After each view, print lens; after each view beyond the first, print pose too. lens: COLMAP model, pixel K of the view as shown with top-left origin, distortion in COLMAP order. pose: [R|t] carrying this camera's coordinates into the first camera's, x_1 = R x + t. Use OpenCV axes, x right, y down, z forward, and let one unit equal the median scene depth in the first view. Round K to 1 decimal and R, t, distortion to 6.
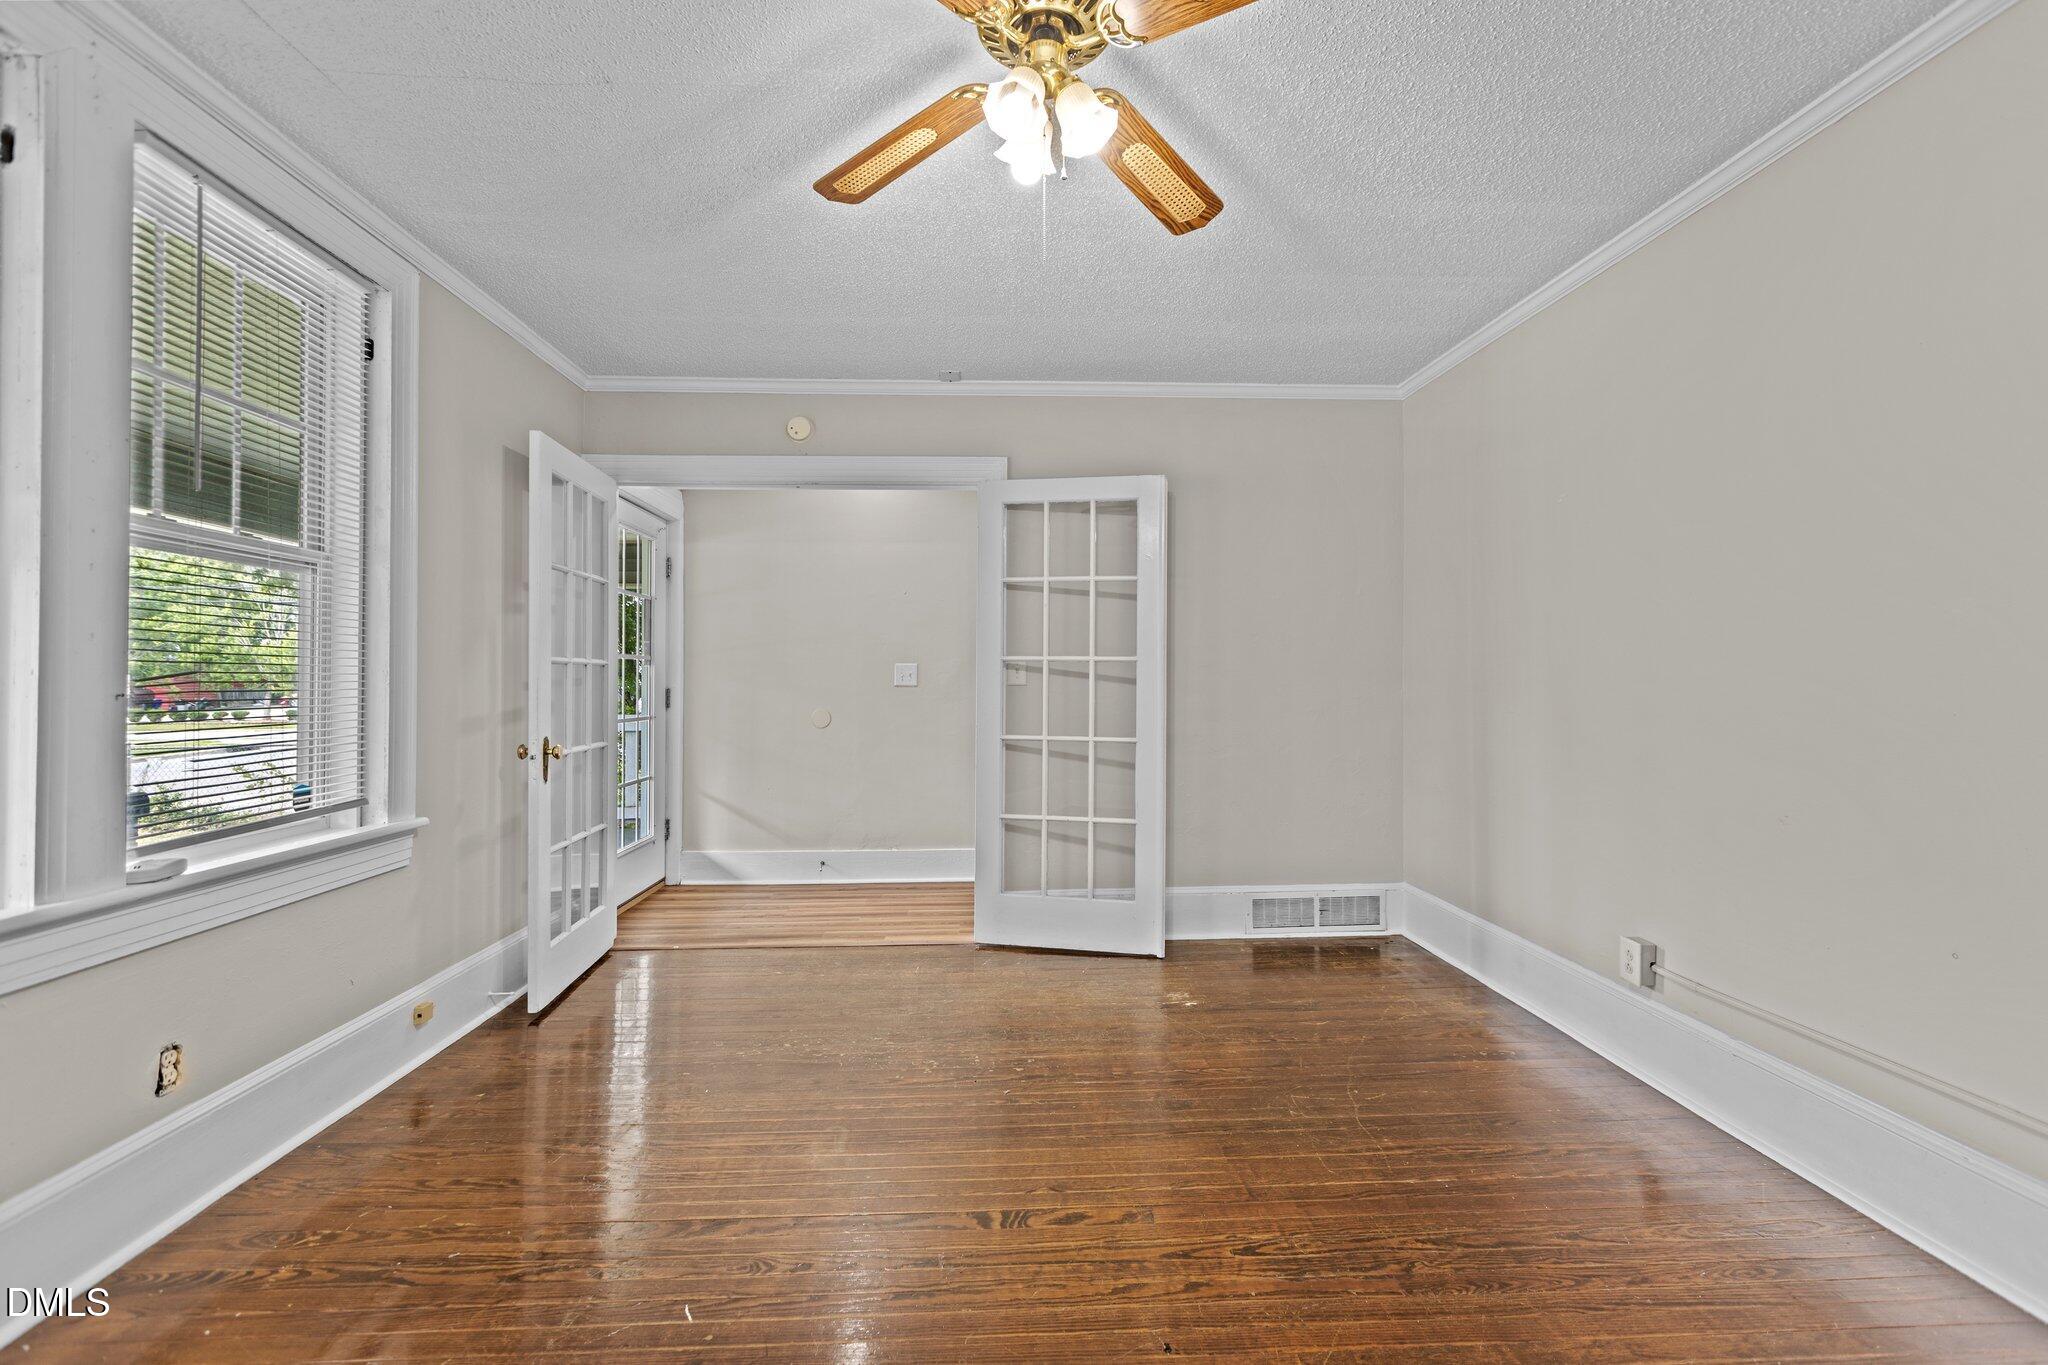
lens RADIAL K [[912.0, 0, 1033.6], [0, 912.0, 678.5], [0, 0, 1]] dist [0.012330, -0.007315]
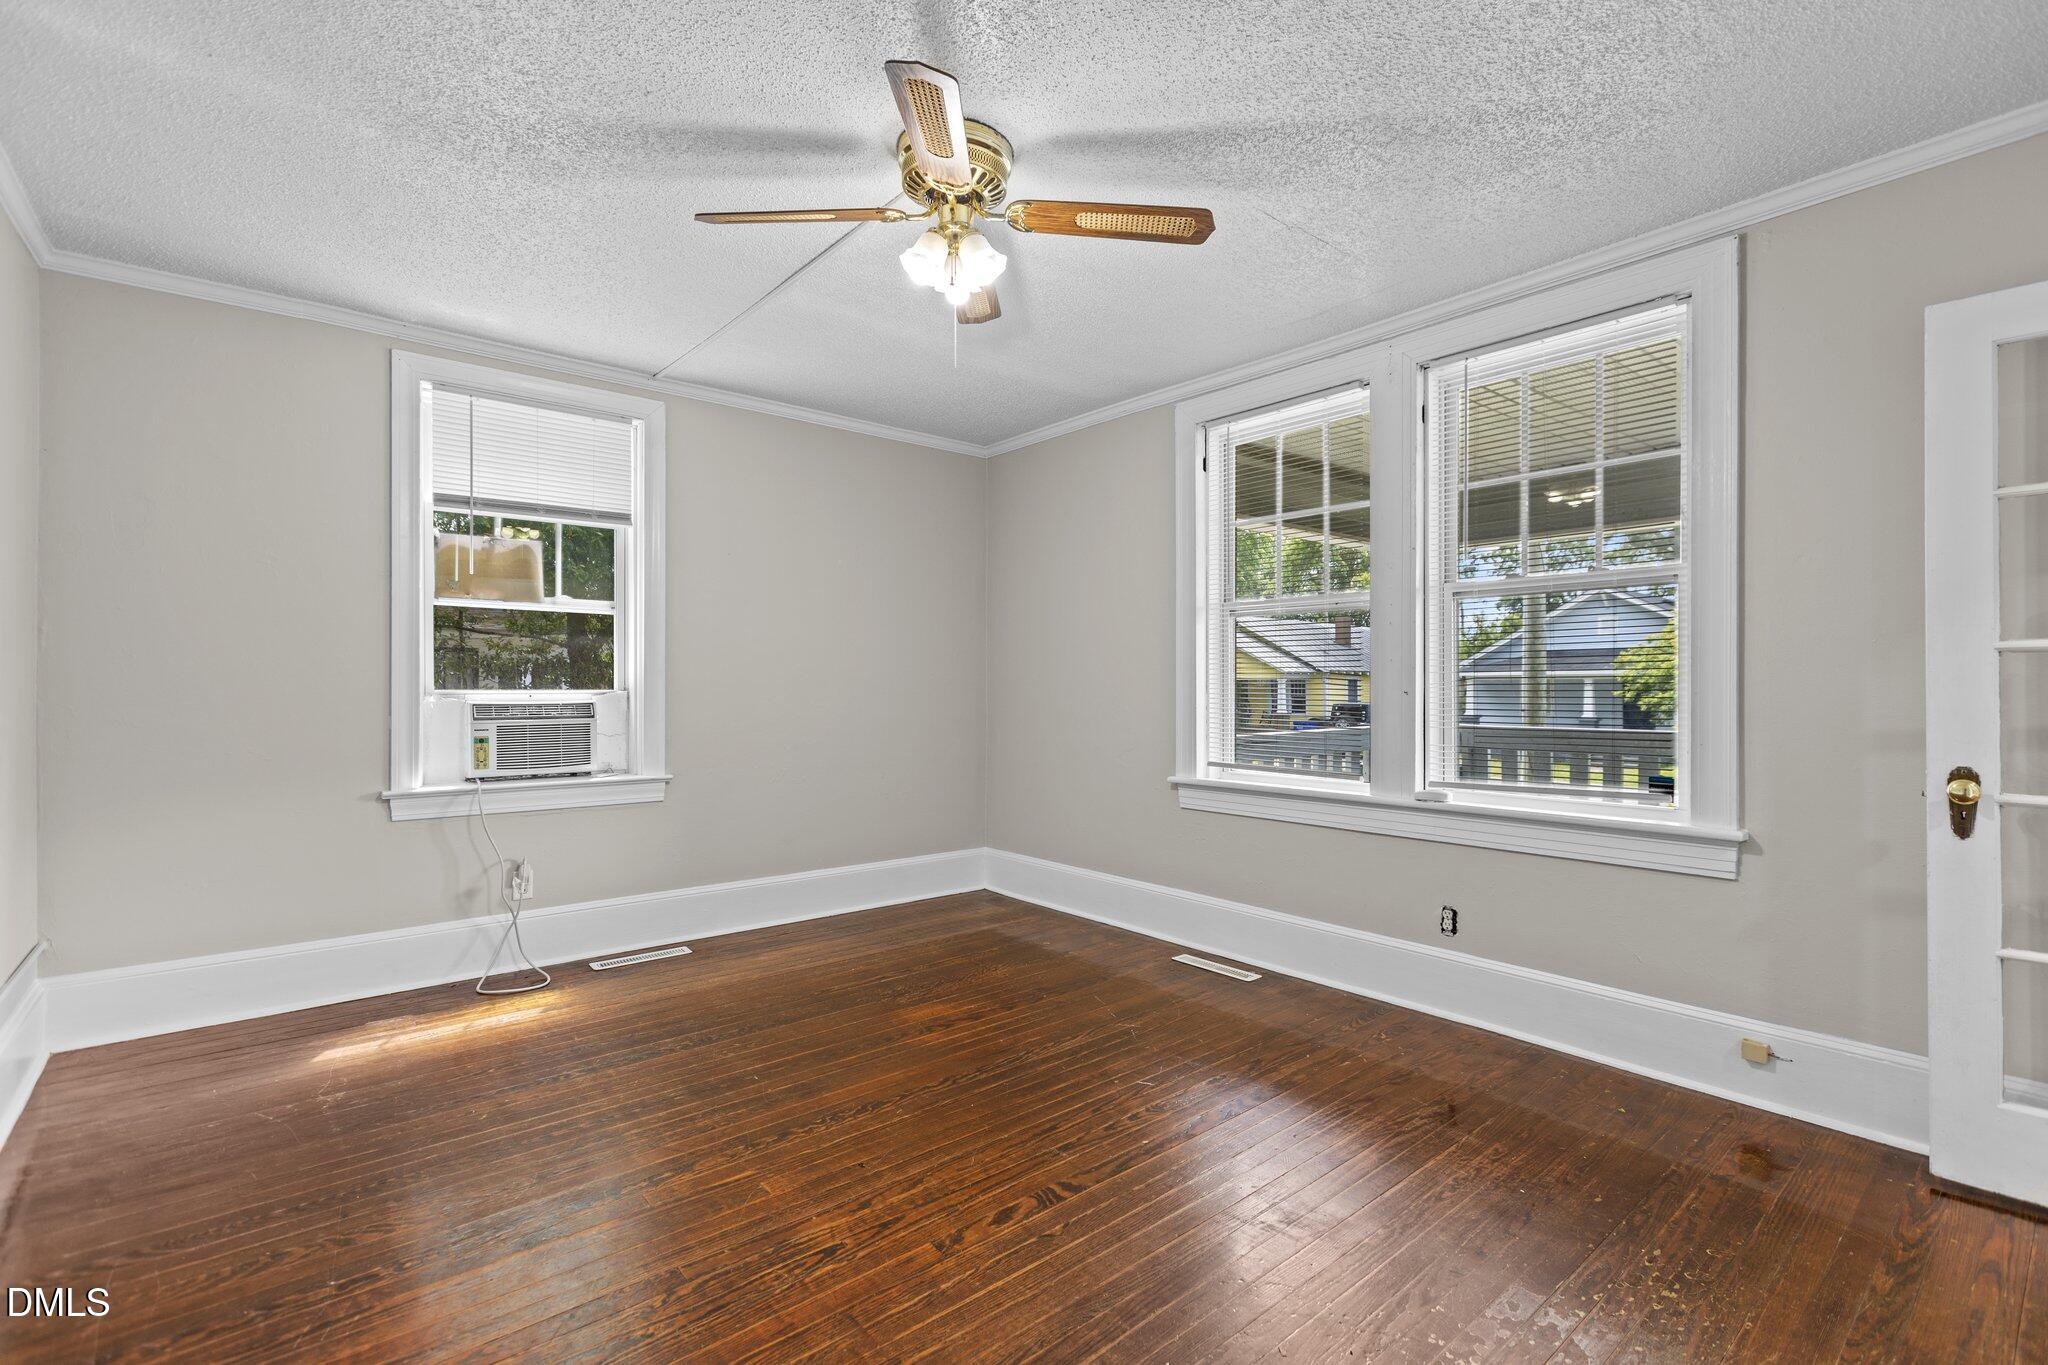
lens RADIAL K [[912.0, 0, 1033.6], [0, 912.0, 678.5], [0, 0, 1]] dist [0.012330, -0.007315]
pose [[-0.796322, -0.003480, -0.604863, 0.655733], [0.004817, 0.999915, -0.012095, 0.007456], [0.604853, -0.012546, -0.796238, 1.909002]]
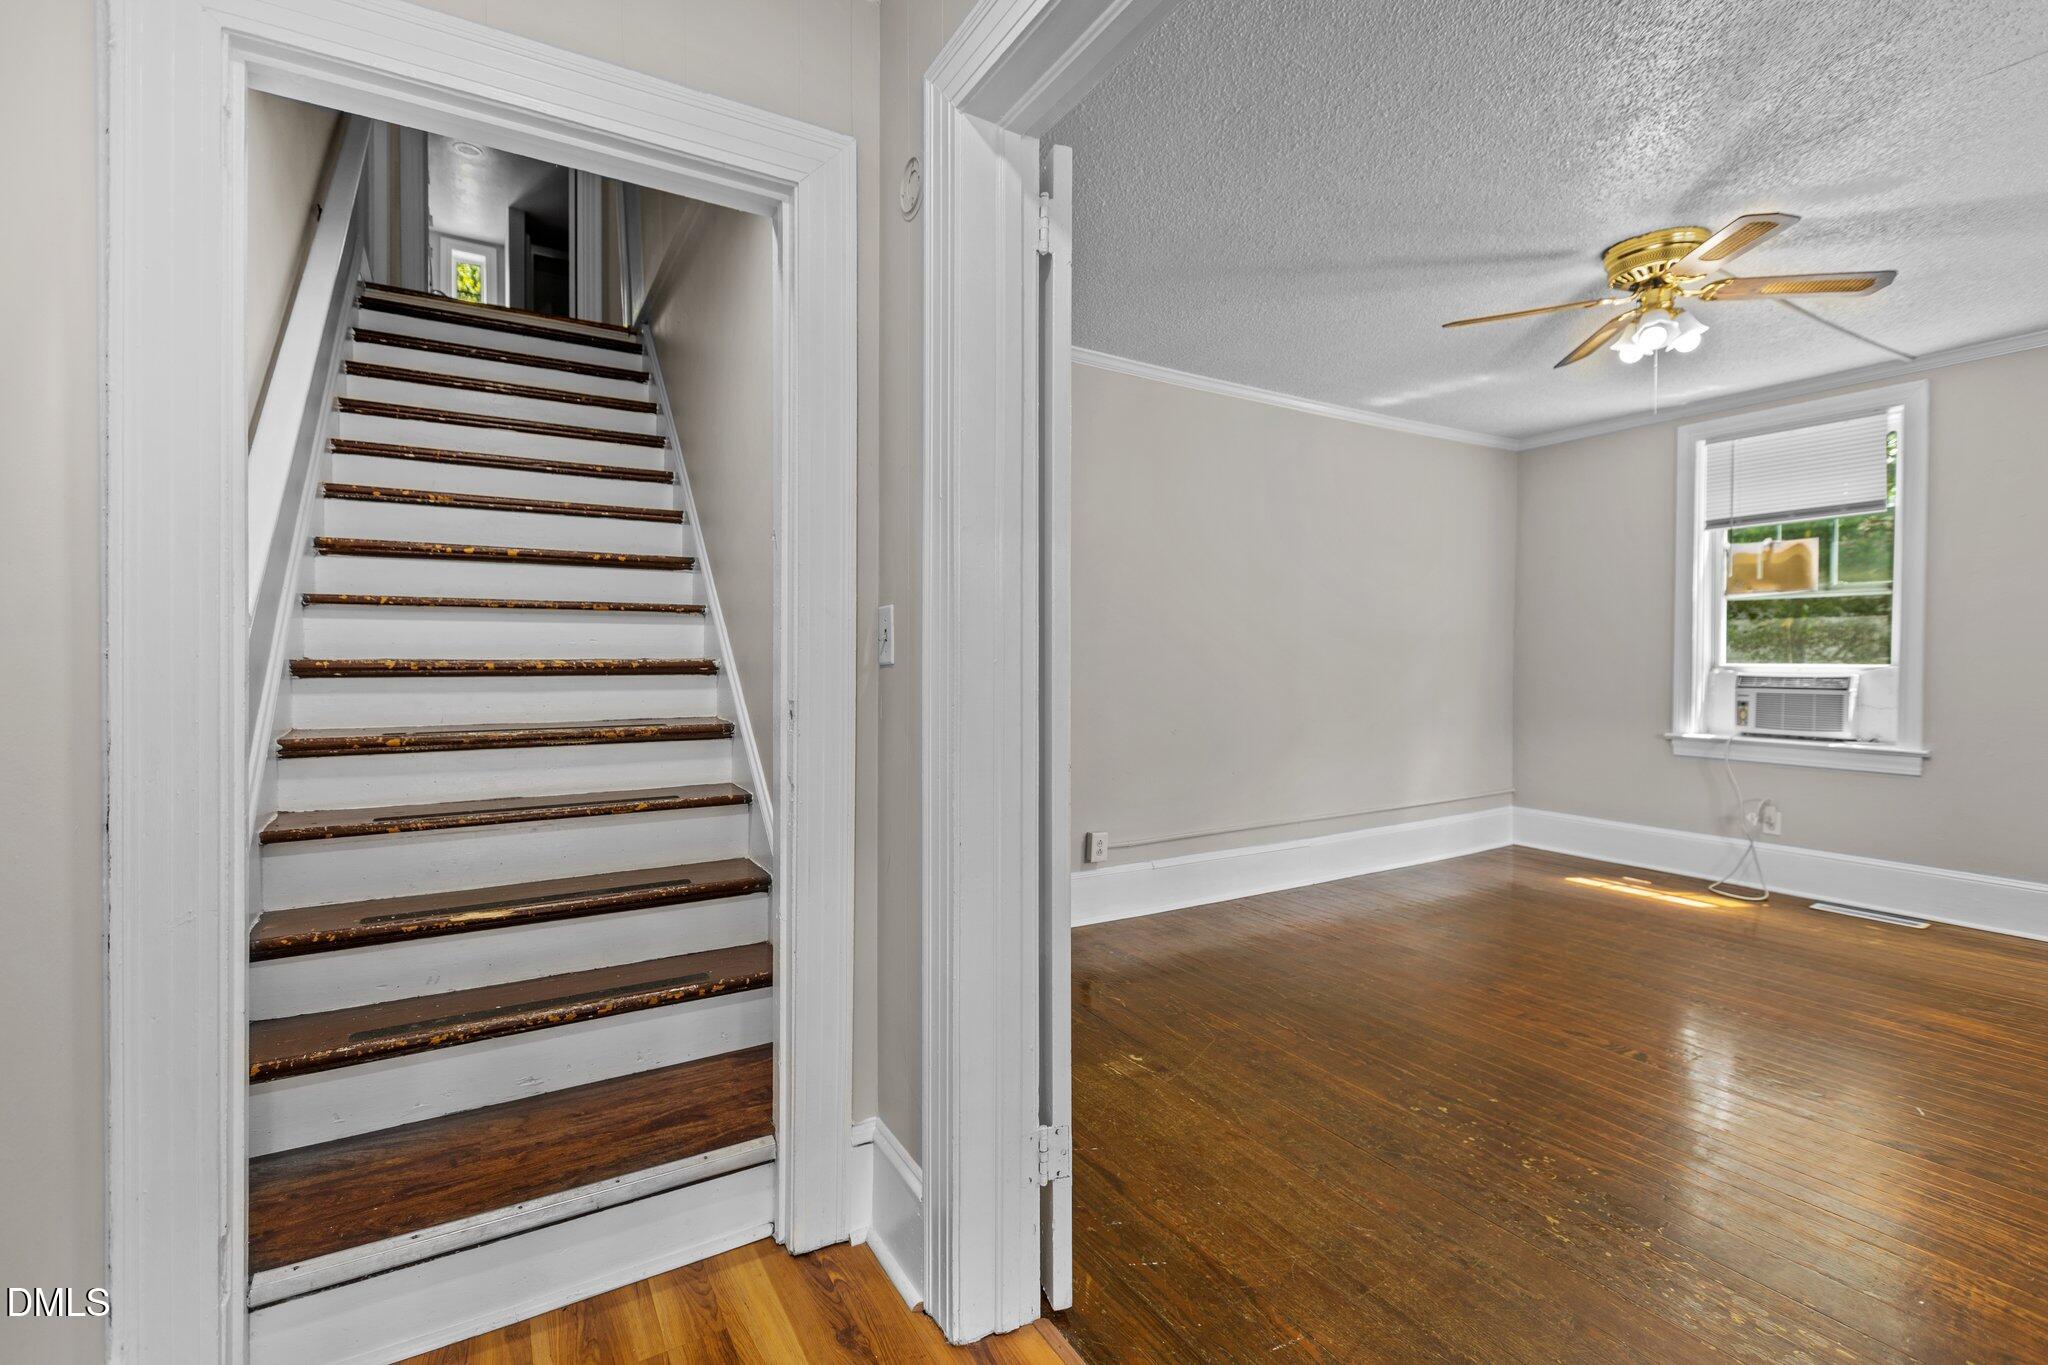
lens RADIAL K [[912.0, 0, 1033.6], [0, 912.0, 678.5], [0, 0, 1]] dist [0.012330, -0.007315]
pose [[-0.469498, -0.017718, 0.882755, -0.855473], [-0.007270, 0.999842, 0.016201, 0.014237], [-0.882903, 0.001188, -0.469553, 2.531022]]
